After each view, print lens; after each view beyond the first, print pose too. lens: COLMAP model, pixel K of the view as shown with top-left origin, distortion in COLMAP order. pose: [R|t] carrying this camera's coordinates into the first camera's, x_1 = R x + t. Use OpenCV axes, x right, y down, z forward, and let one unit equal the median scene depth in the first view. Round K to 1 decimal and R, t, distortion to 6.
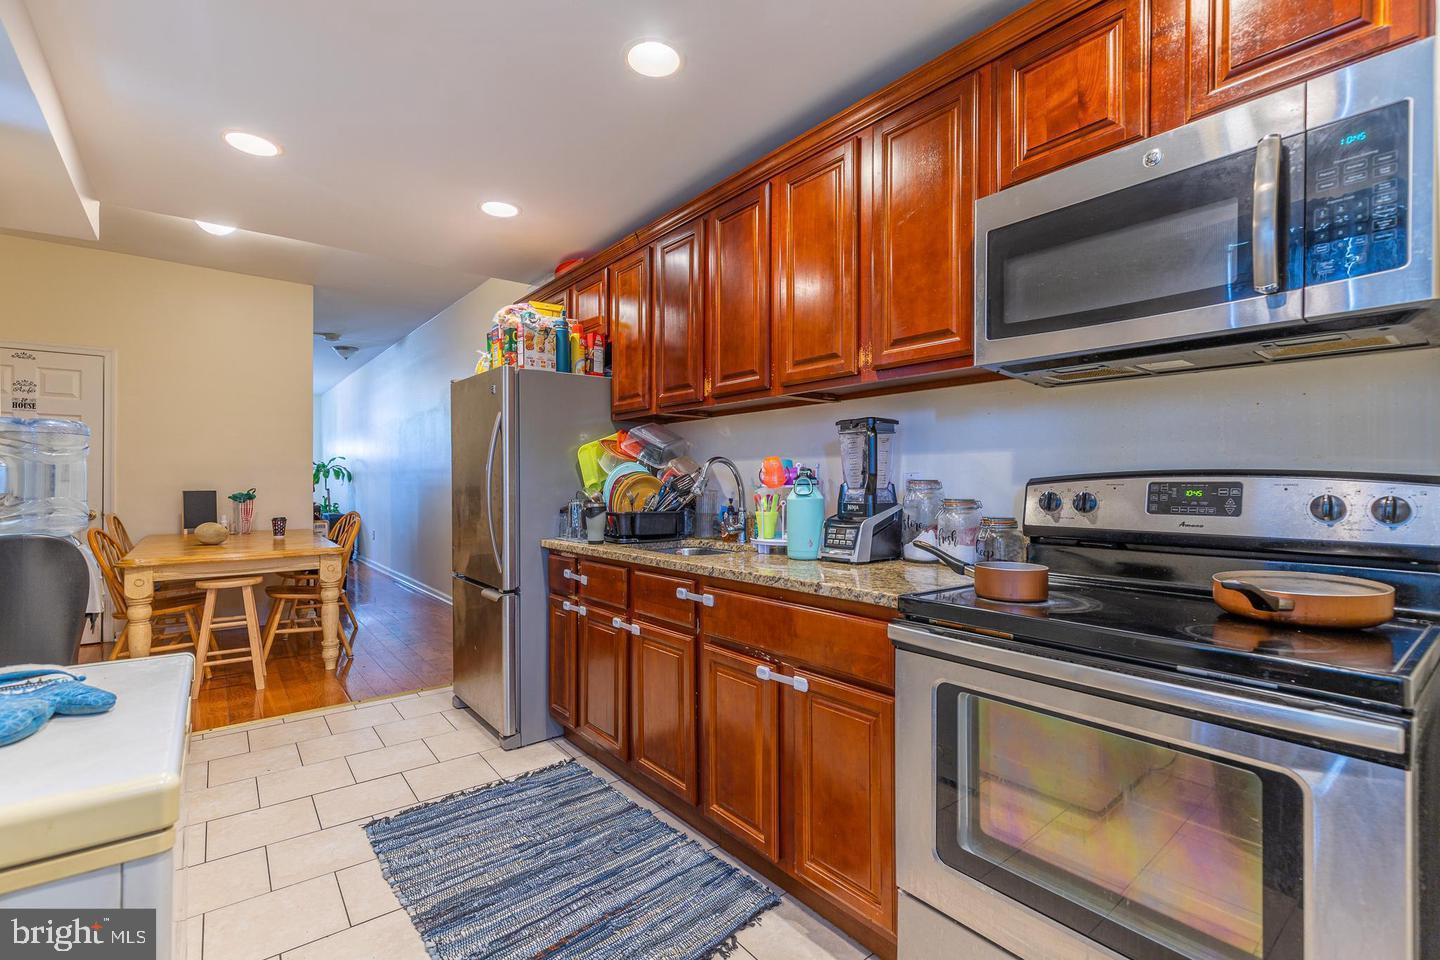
lens RADIAL K [[651.9, 0, 724.1], [0, 651.9, 479.5], [0, 0, 1]] dist [0.010197, -0.001669]
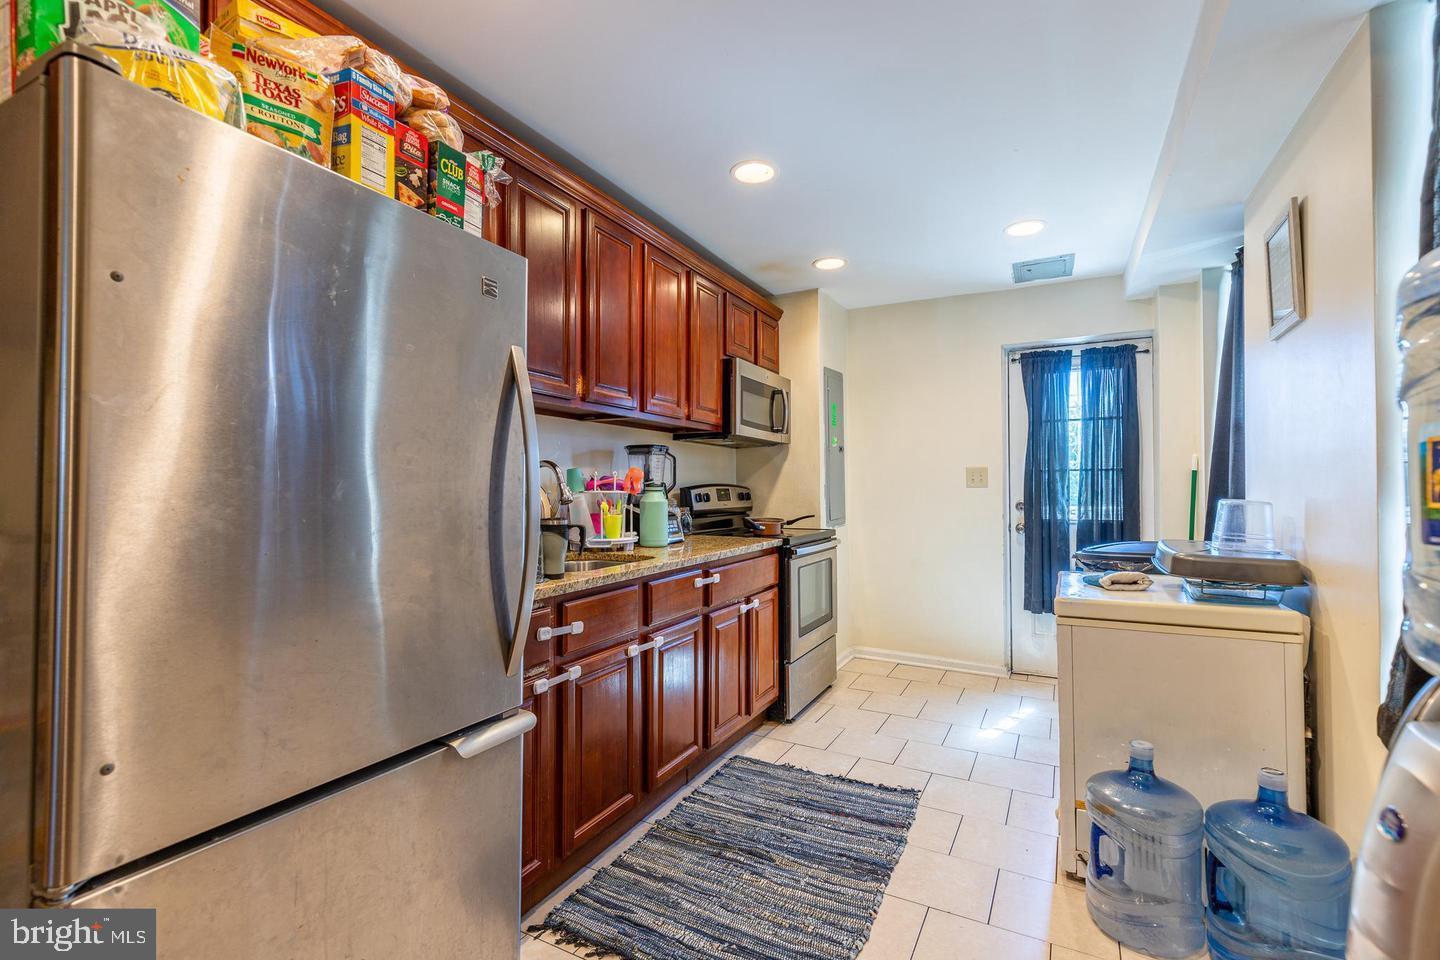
lens RADIAL K [[651.9, 0, 725.0], [0, 651.9, 482.8], [0, 0, 1]] dist [0.010197, -0.001669]
pose [[-0.405374, 0.008986, 0.914107, -0.539917], [-0.000419, 0.999950, -0.010015, 0.002472], [-0.914151, -0.004443, -0.405349, 0.664088]]
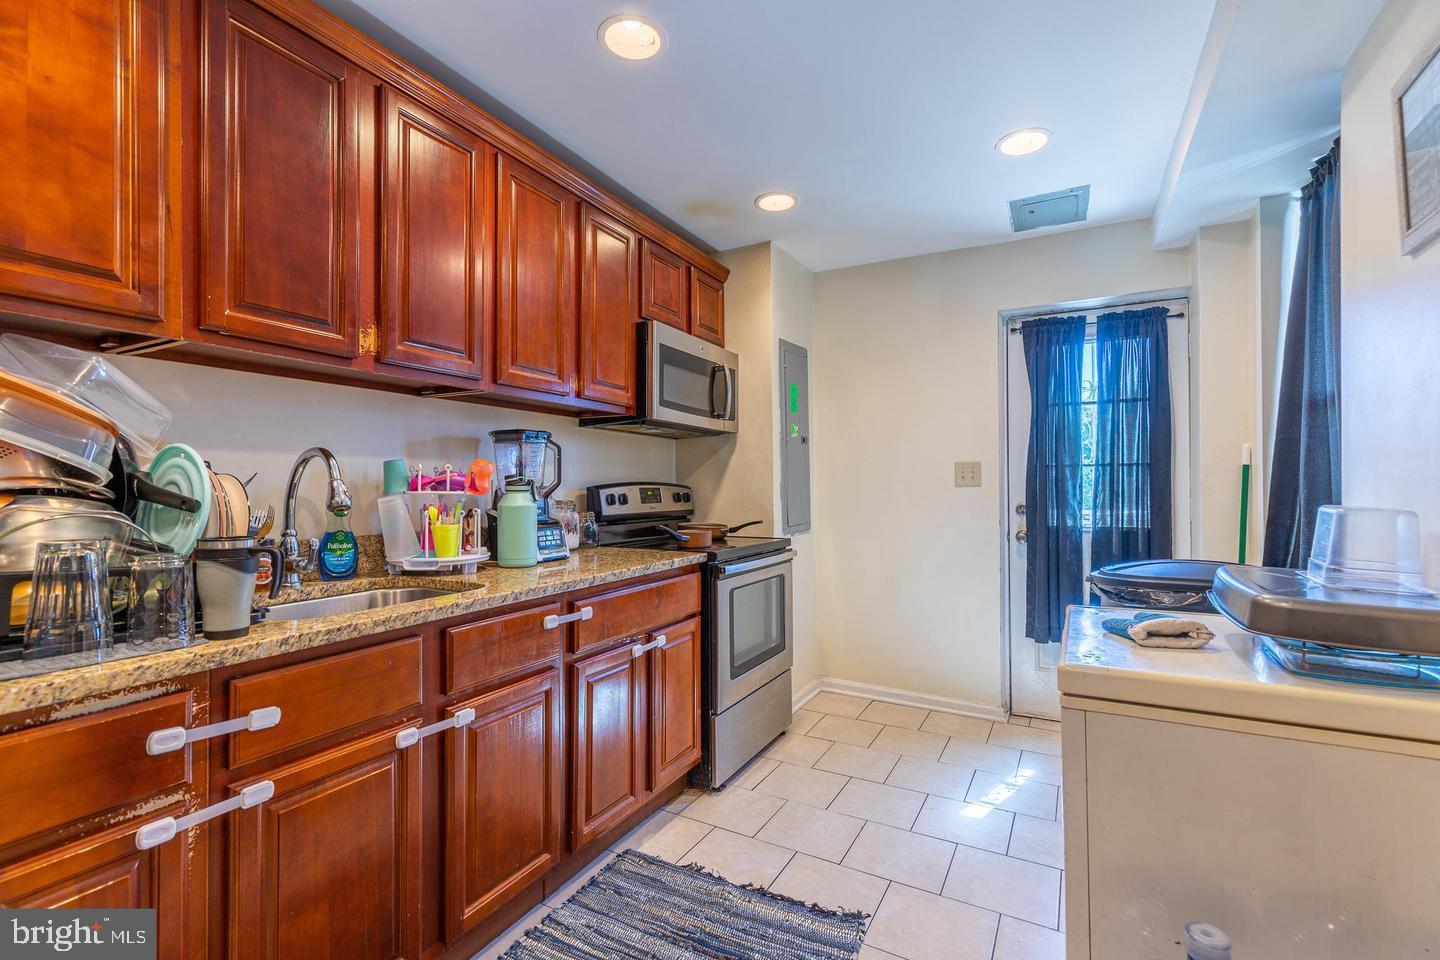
lens RADIAL K [[651.9, 0, 724.7], [0, 651.9, 482.5], [0, 0, 1]] dist [0.010197, -0.001669]
pose [[-0.390806, 0.007302, 0.920444, -0.425083], [-0.001061, 0.999964, -0.008383, 0.001515], [-0.920472, -0.004252, -0.390785, 0.518424]]
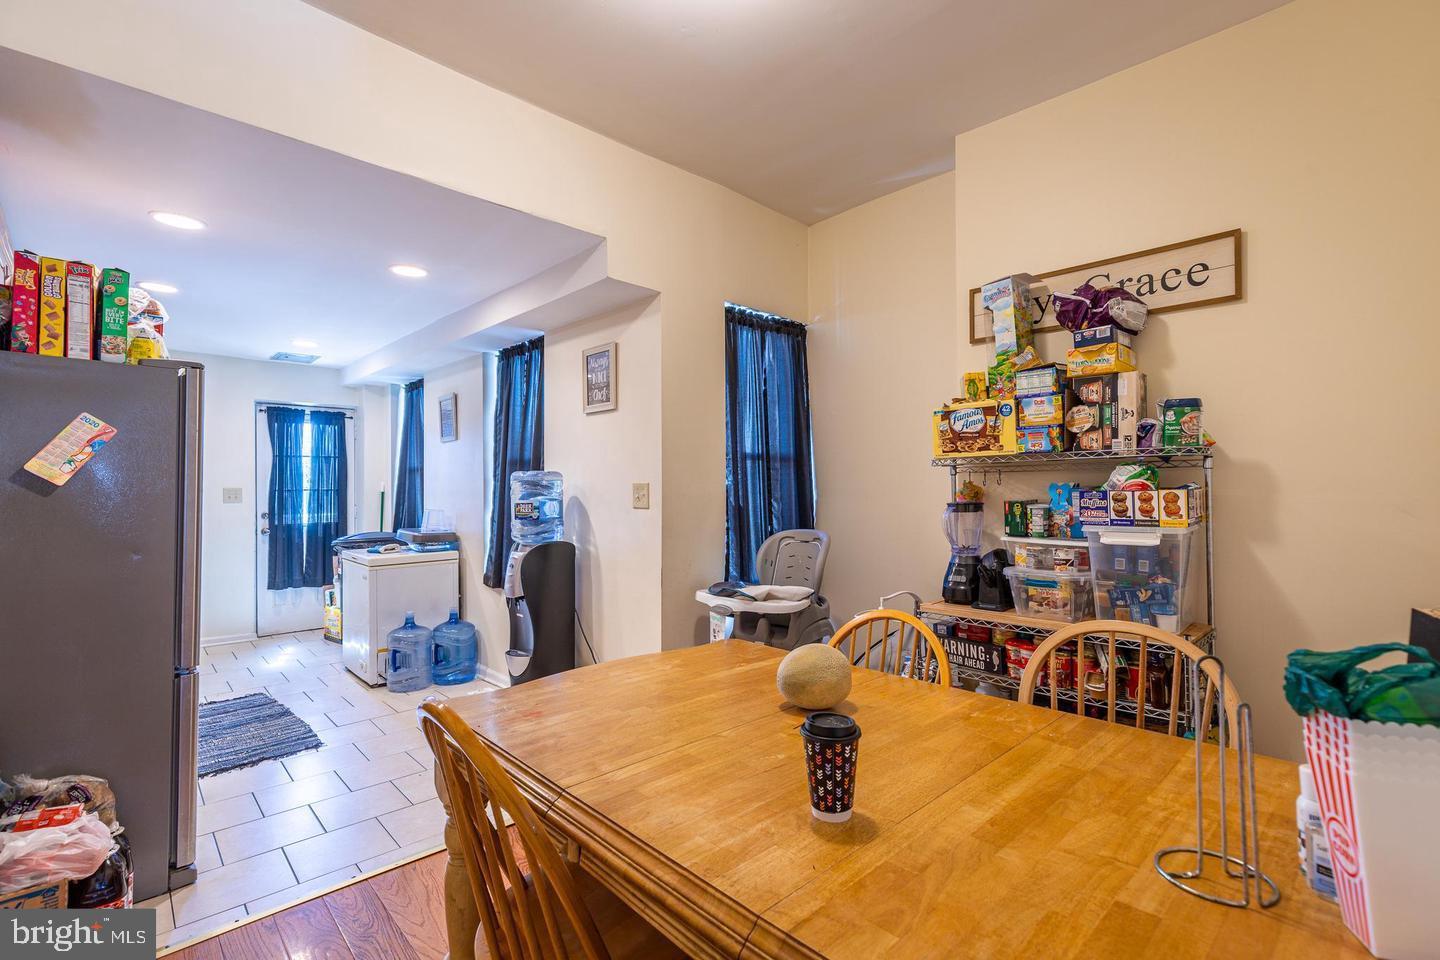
lens RADIAL K [[651.9, 0, 723.8], [0, 651.9, 482.8], [0, 0, 1]] dist [0.010197, -0.001669]
pose [[-0.996470, 0.004178, -0.083846, -0.656096], [0.005149, 0.999922, -0.011371, -0.018664], [0.083792, -0.011762, -0.996414, 1.262246]]
